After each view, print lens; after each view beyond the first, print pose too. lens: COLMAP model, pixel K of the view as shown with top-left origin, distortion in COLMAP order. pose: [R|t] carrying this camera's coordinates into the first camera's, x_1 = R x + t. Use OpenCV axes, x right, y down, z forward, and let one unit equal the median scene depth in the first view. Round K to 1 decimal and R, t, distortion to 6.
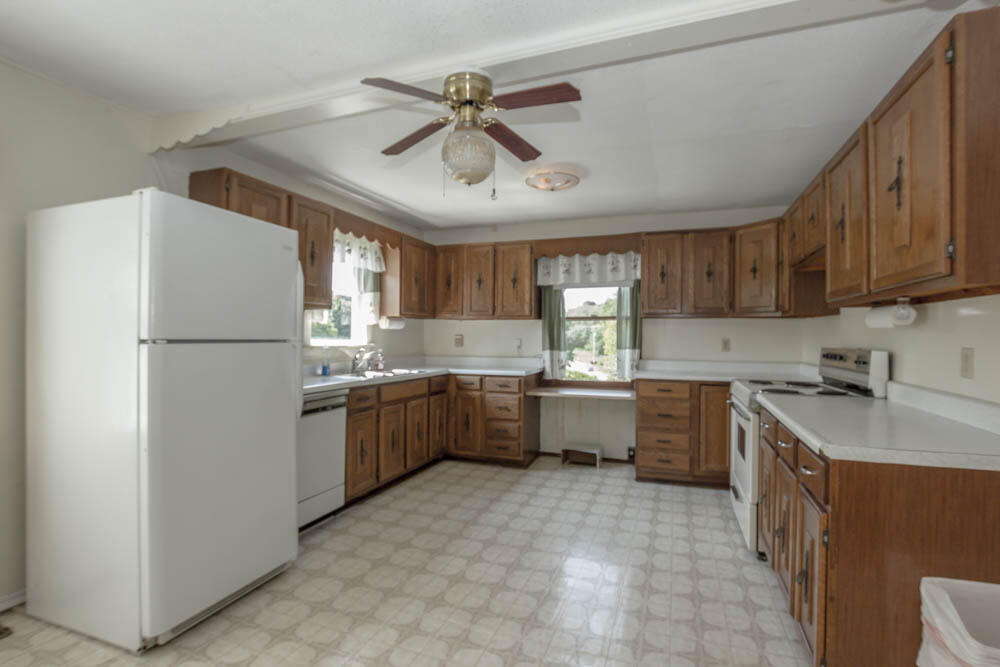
lens RADIAL K [[482.2, 0, 504.7], [0, 482.2, 336.4], [0, 0, 1]] dist [-0.032334, 0.003997]
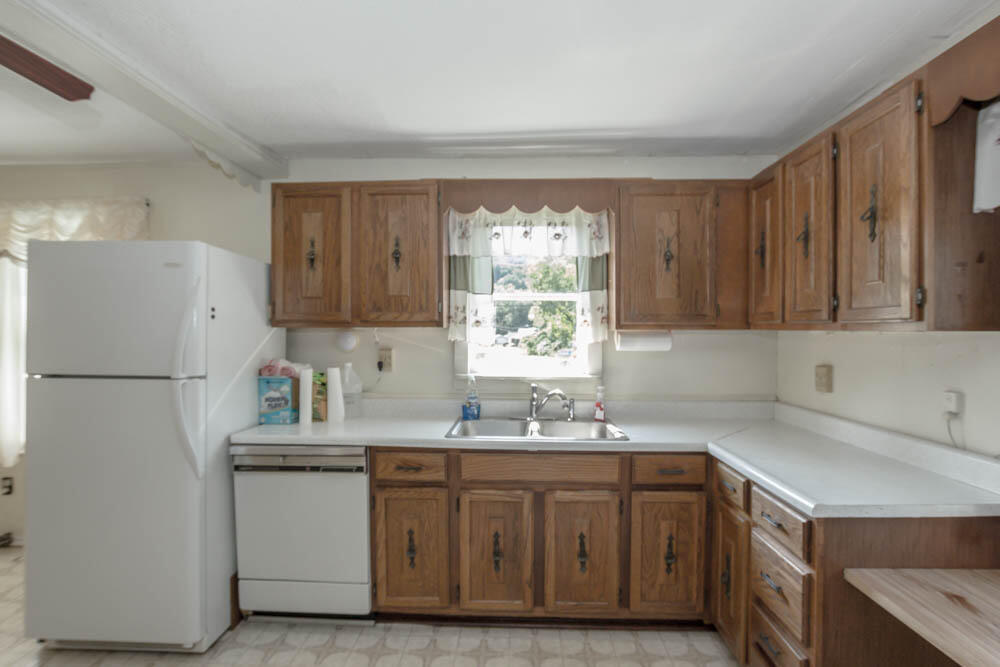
lens RADIAL K [[482.2, 0, 500.3], [0, 482.2, 337.7], [0, 0, 1]] dist [-0.032334, 0.003997]
pose [[0.308061, 0.005107, -0.951353, 0.276877], [-0.001133, 0.999987, 0.005001, -0.036889], [0.951366, -0.000463, 0.308062, 0.720644]]
